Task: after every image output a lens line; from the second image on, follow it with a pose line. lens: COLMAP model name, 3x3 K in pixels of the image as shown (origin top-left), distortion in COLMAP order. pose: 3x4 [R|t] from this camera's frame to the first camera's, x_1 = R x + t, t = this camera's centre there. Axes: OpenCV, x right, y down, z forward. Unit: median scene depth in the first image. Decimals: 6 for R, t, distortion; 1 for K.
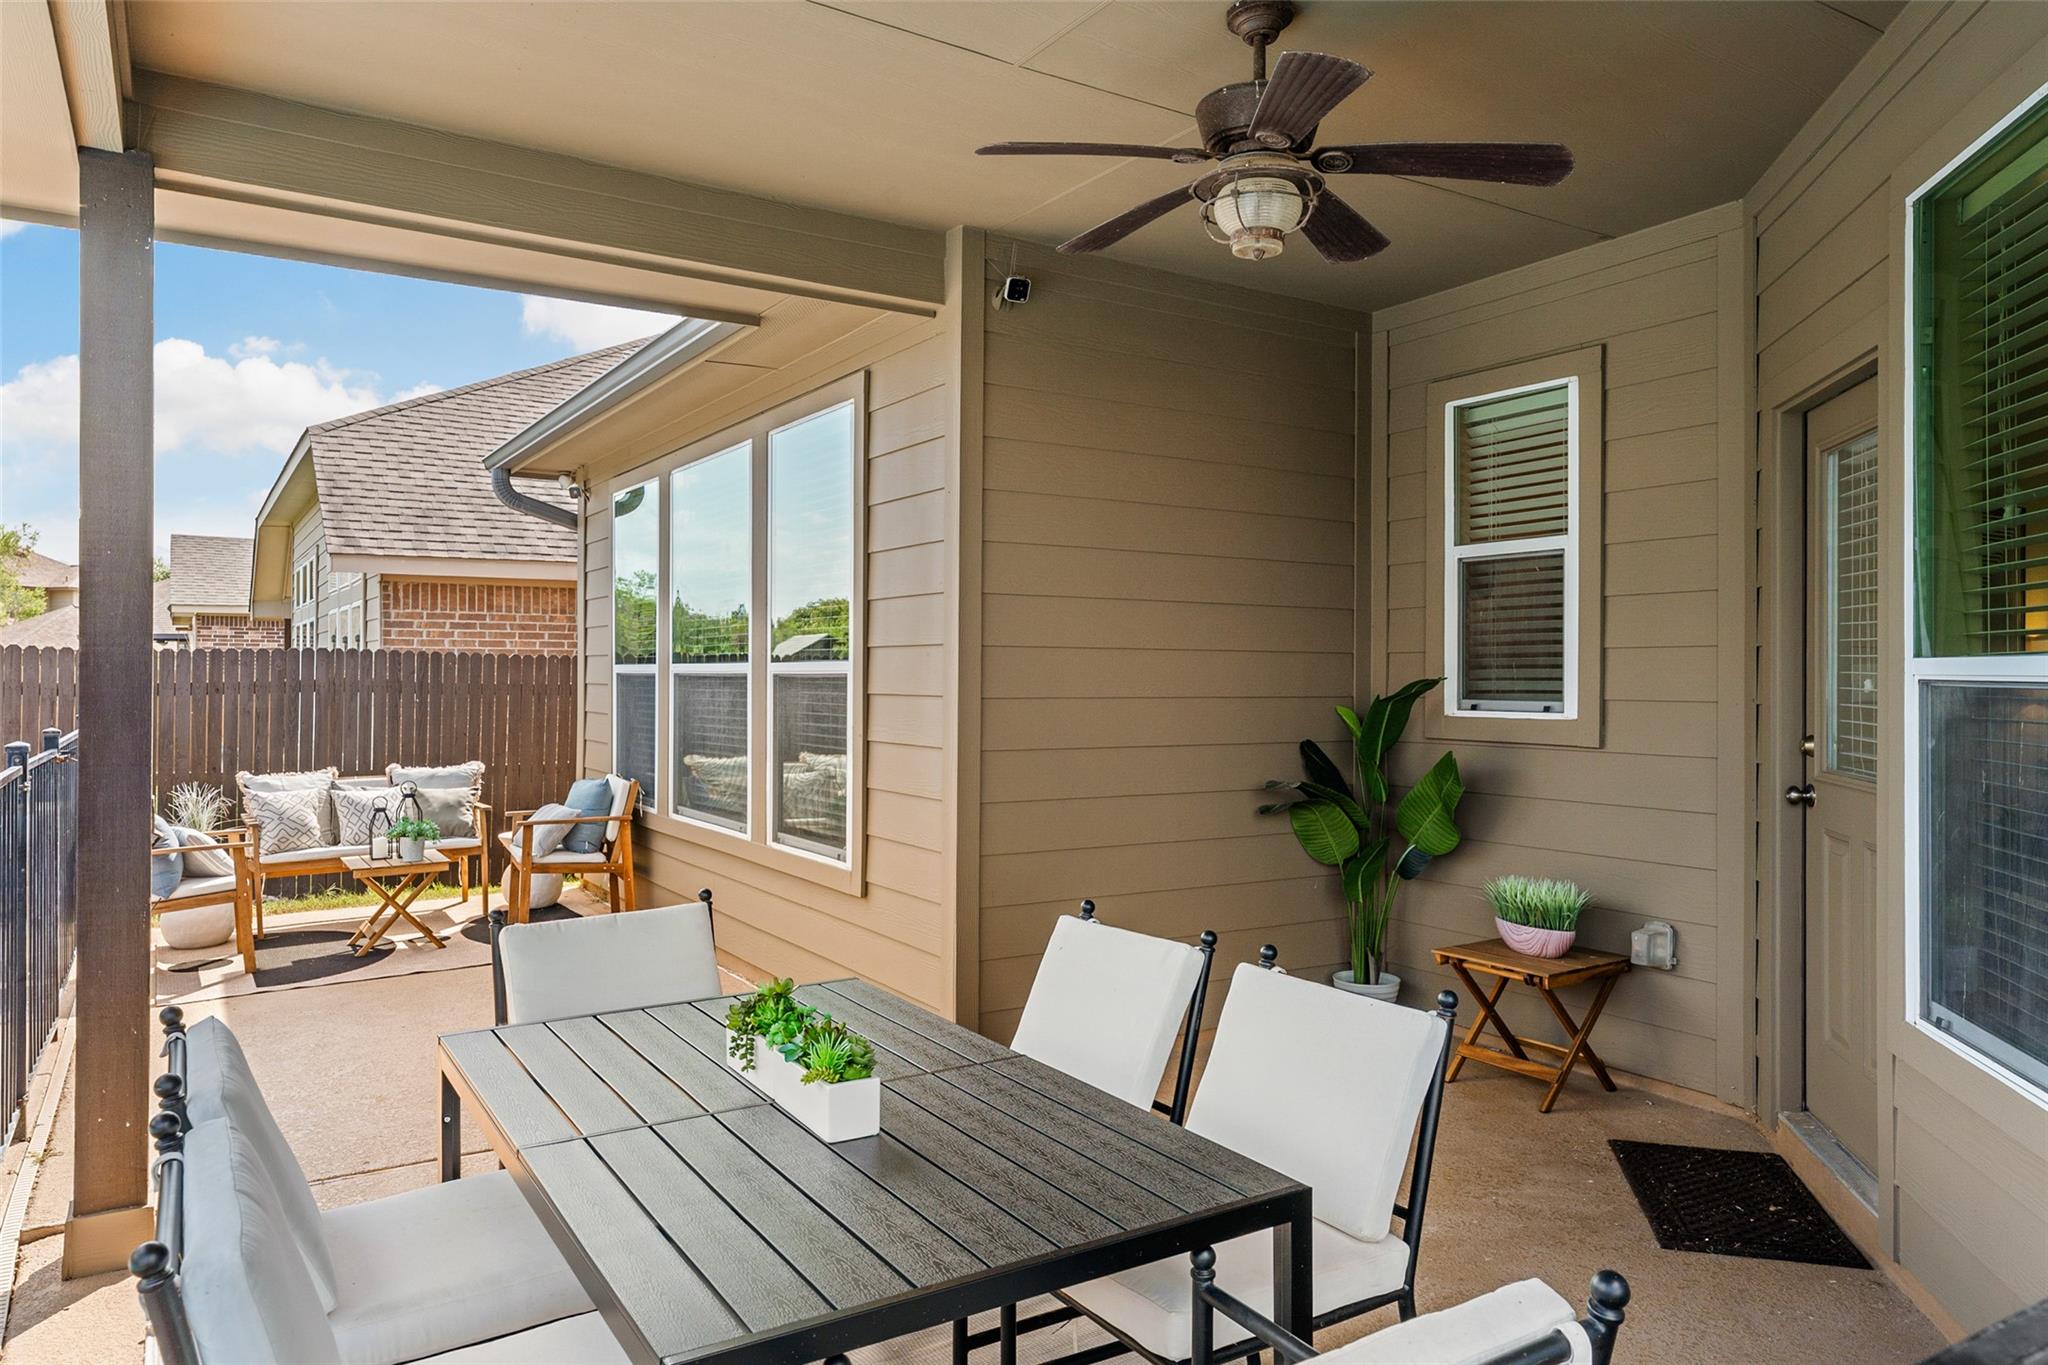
lens RADIAL K [[1340.8, 0, 1031.2], [0, 1340.8, 683.8], [0, 0, 1]] dist [-0.005365, -0.000529]
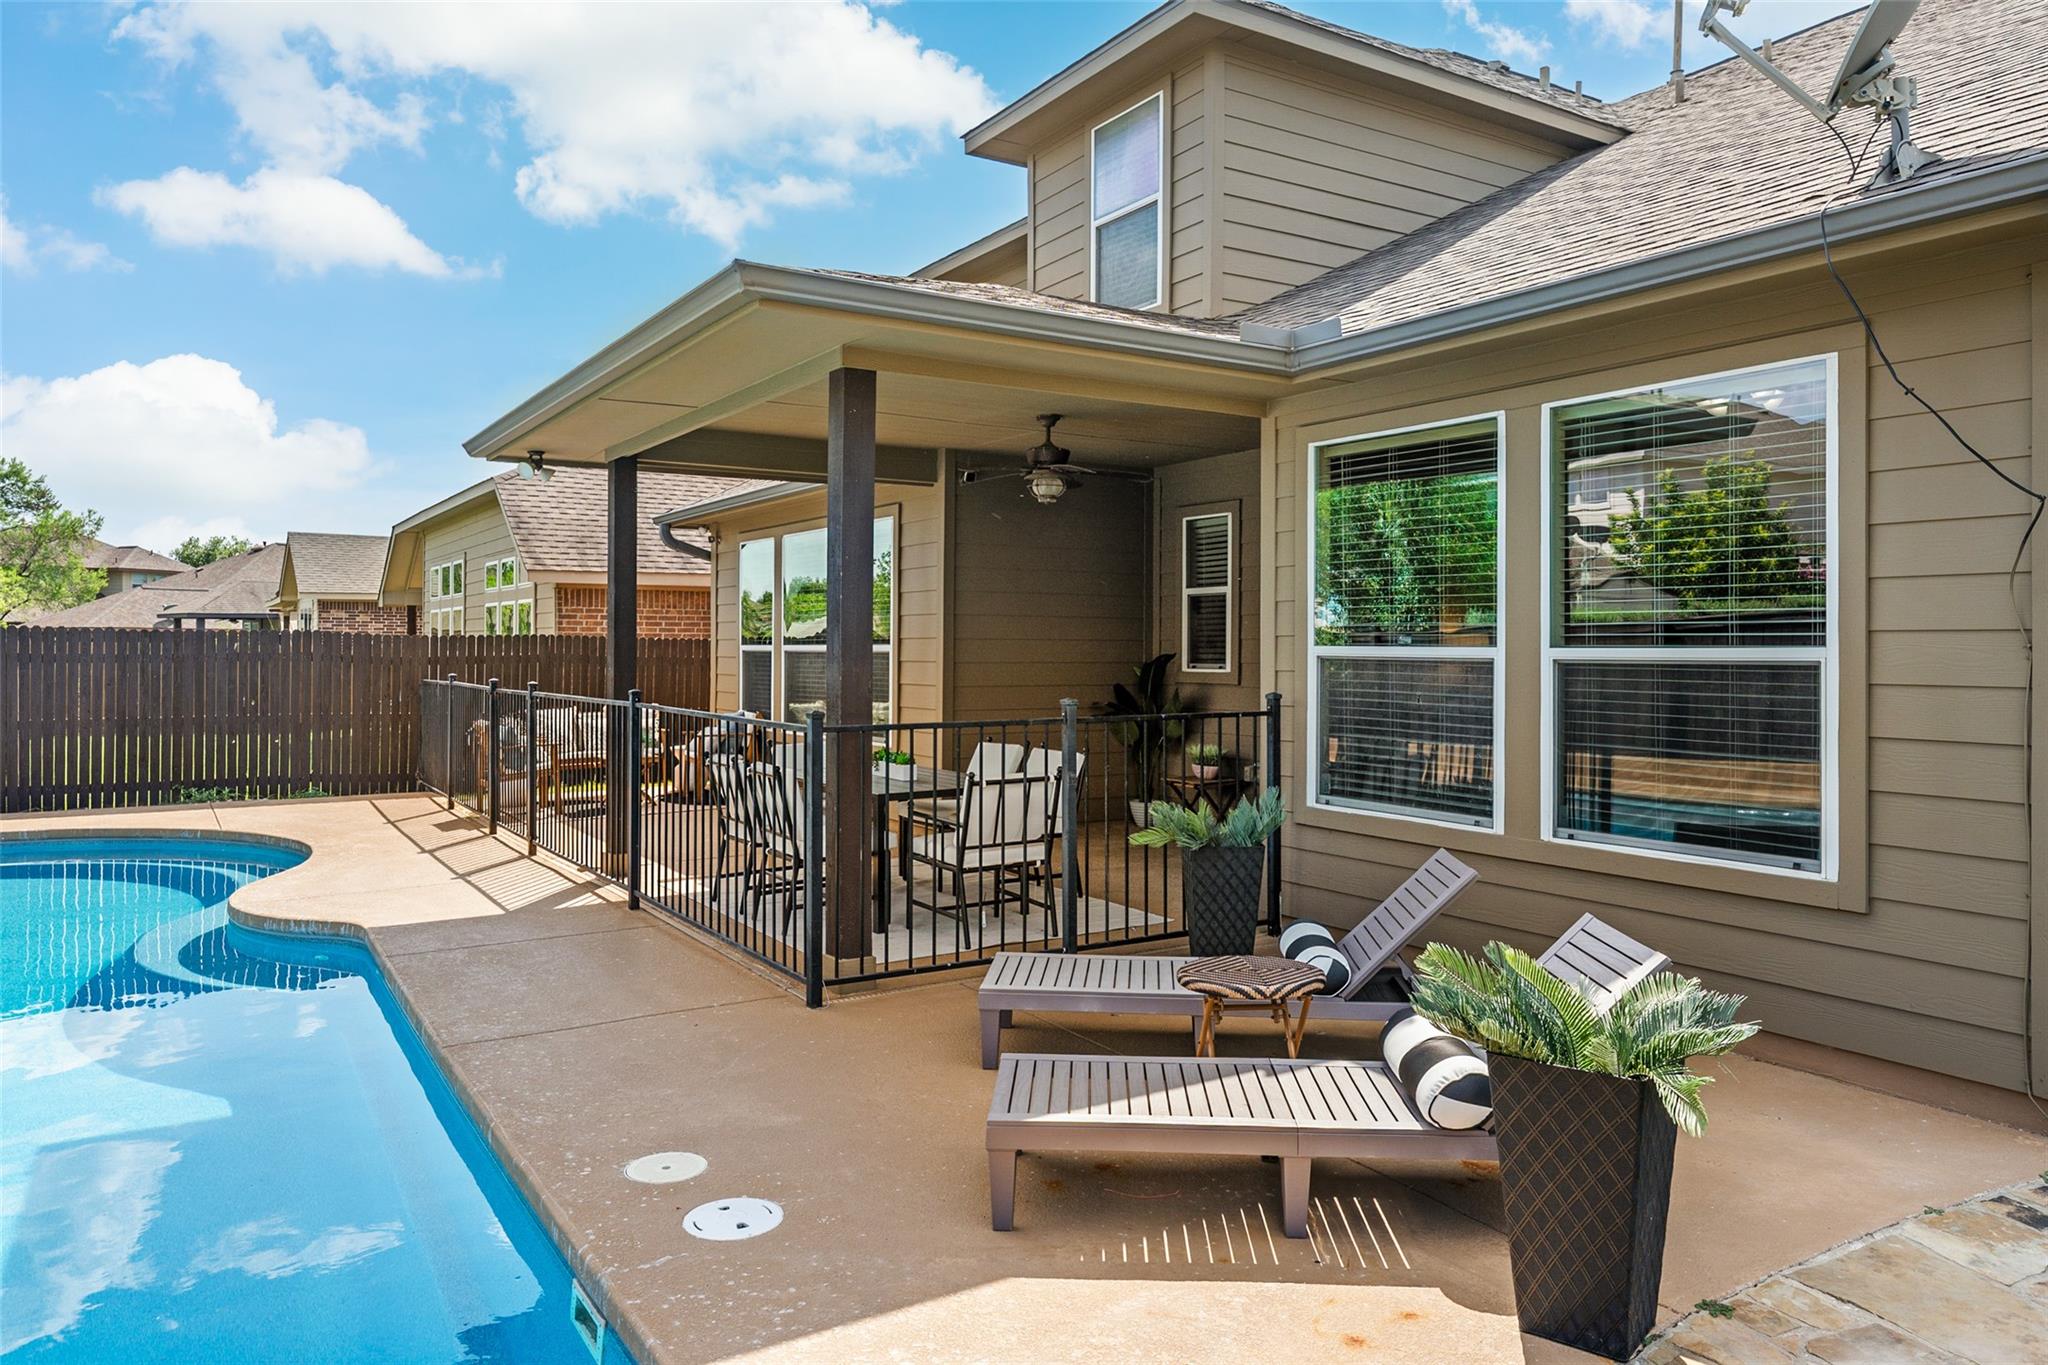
lens RADIAL K [[1511.7, 0, 1020.5], [0, 1511.7, 672.2], [0, 0, 1]] dist [0.003259, -0.000714]
pose [[0.999890, -0.001702, -0.014734, 0.092036], [0.001846, 0.999951, 0.009765, 0.002034], [0.014717, -0.009791, 0.999844, -1.261297]]
